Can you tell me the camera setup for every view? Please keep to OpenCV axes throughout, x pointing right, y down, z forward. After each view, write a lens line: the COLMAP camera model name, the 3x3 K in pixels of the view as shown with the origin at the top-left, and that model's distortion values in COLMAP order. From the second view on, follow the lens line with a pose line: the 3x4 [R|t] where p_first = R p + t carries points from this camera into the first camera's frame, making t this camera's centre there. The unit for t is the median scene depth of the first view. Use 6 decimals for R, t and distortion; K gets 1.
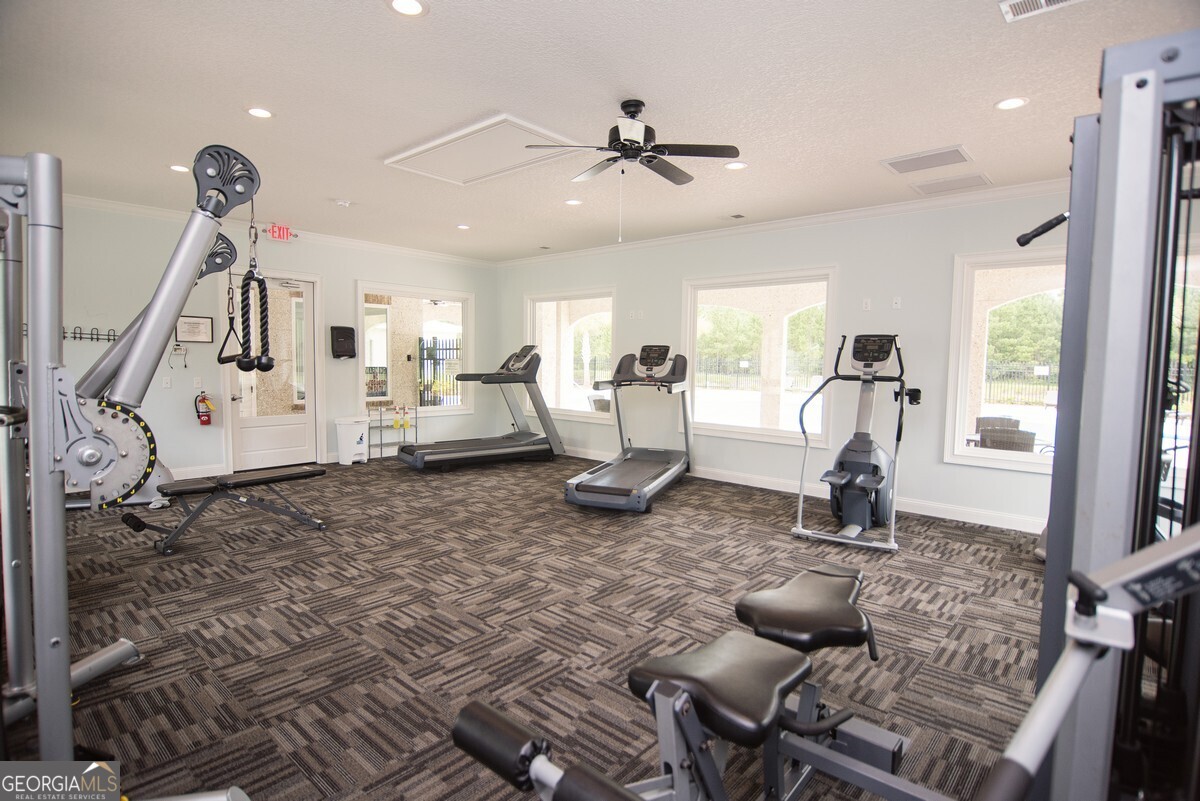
lens RADIAL K [[601.5, 0, 600.0], [0, 601.5, 400.5], [0, 0, 1]] dist [-0.014517, -0.001073]
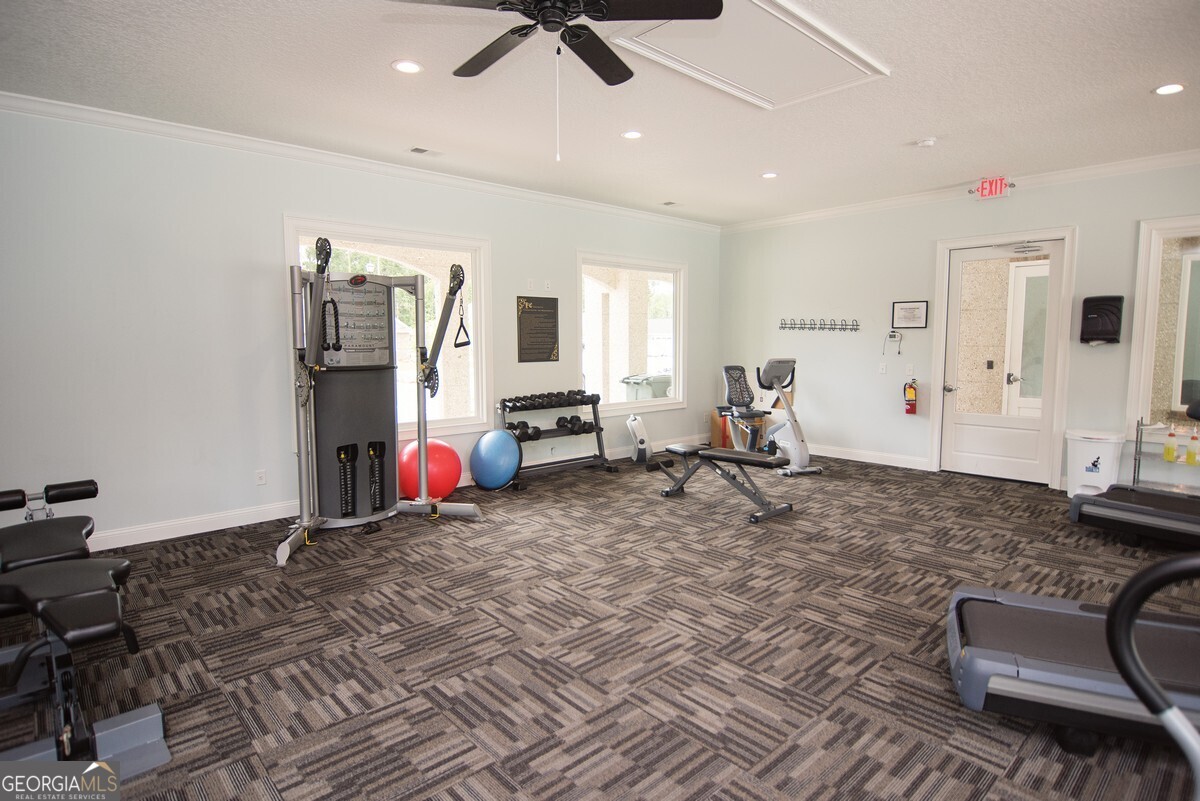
lens RADIAL K [[627.2, 0, 600.0], [0, 627.2, 400.5], [0, 0, 1]] dist [-0.008968, -0.000481]
pose [[-0.096493, 0.079706, -0.992137, 0.684259], [-0.065653, 0.994108, 0.086250, -0.062198], [0.993166, 0.073459, -0.090692, 1.055957]]
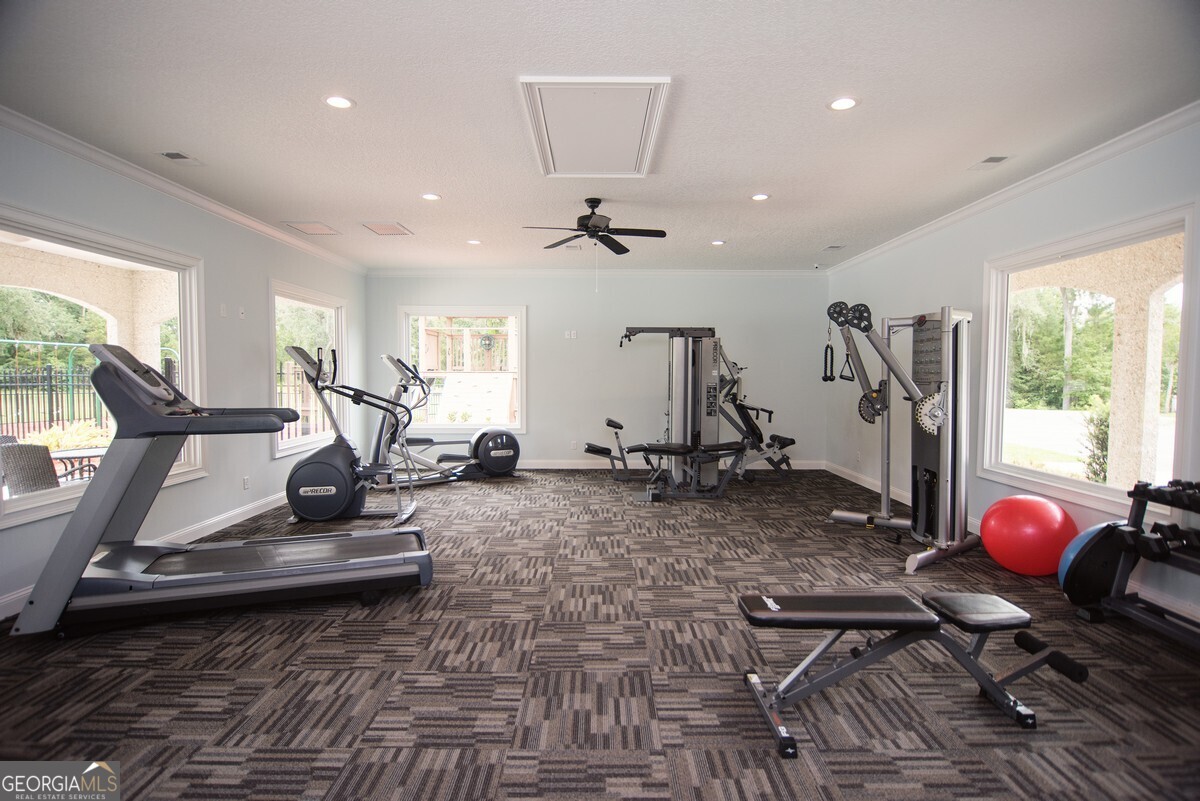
lens RADIAL K [[601.5, 0, 600.0], [0, 601.5, 400.5], [0, 0, 1]] dist [-0.014517, -0.001073]
pose [[-0.669530, -0.050988, 0.741033, -0.980460], [0.037875, 0.994000, 0.102614, -0.144218], [-0.741819, 0.096770, -0.663582, 1.845956]]
